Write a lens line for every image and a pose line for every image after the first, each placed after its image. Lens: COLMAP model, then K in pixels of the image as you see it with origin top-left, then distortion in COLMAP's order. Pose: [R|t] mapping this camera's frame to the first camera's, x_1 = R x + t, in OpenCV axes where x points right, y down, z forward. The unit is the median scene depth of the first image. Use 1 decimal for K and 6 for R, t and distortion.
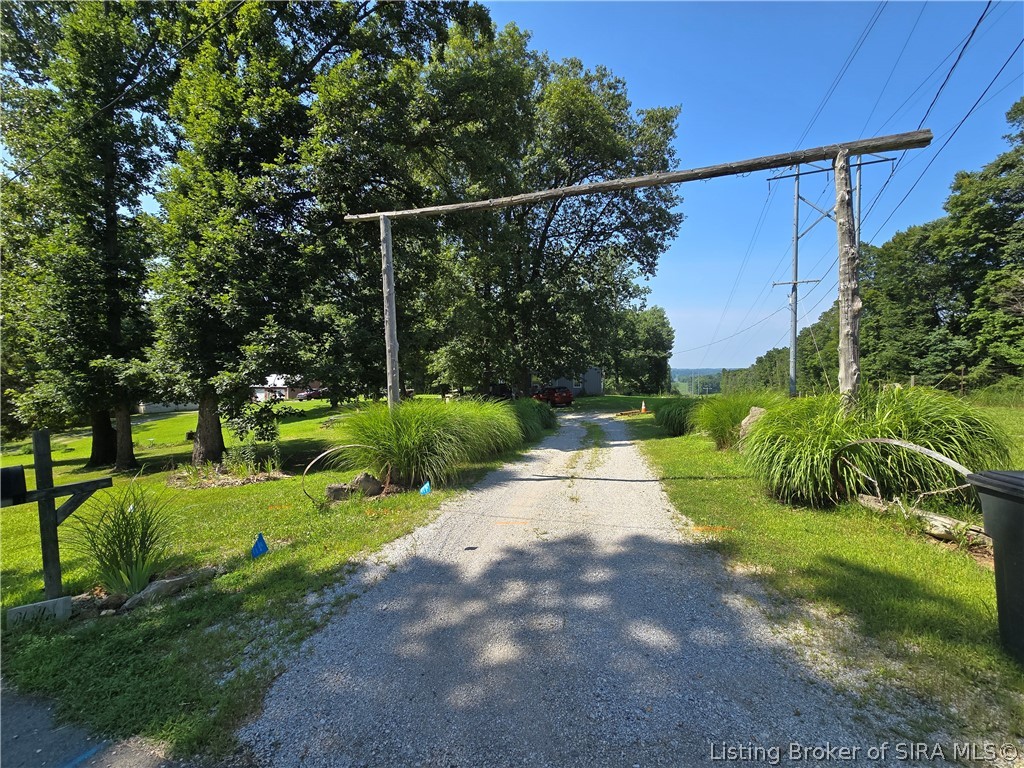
lens RADIAL K [[413.5, 0, 510.4], [0, 413.5, 389.9], [0, 0, 1]] dist [-0.003179, -0.000594]
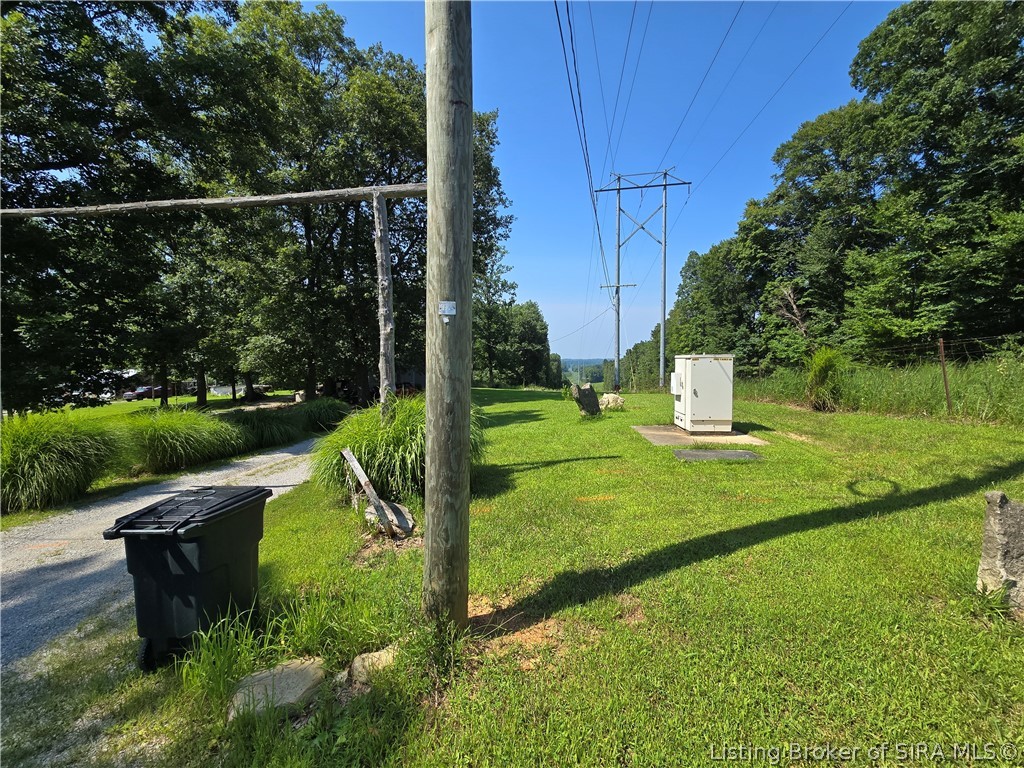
lens RADIAL K [[413.5, 0, 511.2], [0, 413.5, 390.9], [0, 0, 1]] dist [-0.003179, -0.000594]
pose [[0.973142, -0.021704, 0.229179, 0.326091], [0.015819, 0.999497, 0.027487, -0.022694], [-0.229660, -0.023123, 0.972996, -0.079550]]
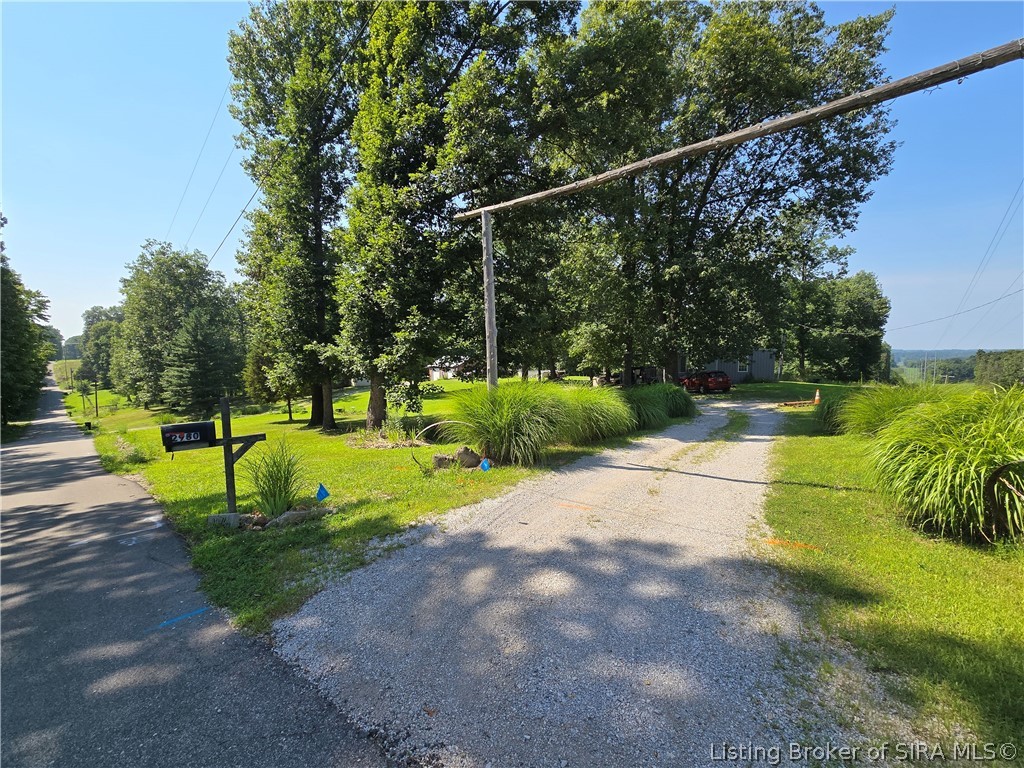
lens RADIAL K [[413.5, 0, 511.4], [0, 413.5, 390.1], [0, 0, 1]] dist [-0.003179, -0.000594]
pose [[0.930583, 0.034089, -0.364491, 0.083275], [-0.017464, 0.998655, 0.048811, -0.004559], [0.365665, -0.039057, 0.929927, 0.003771]]
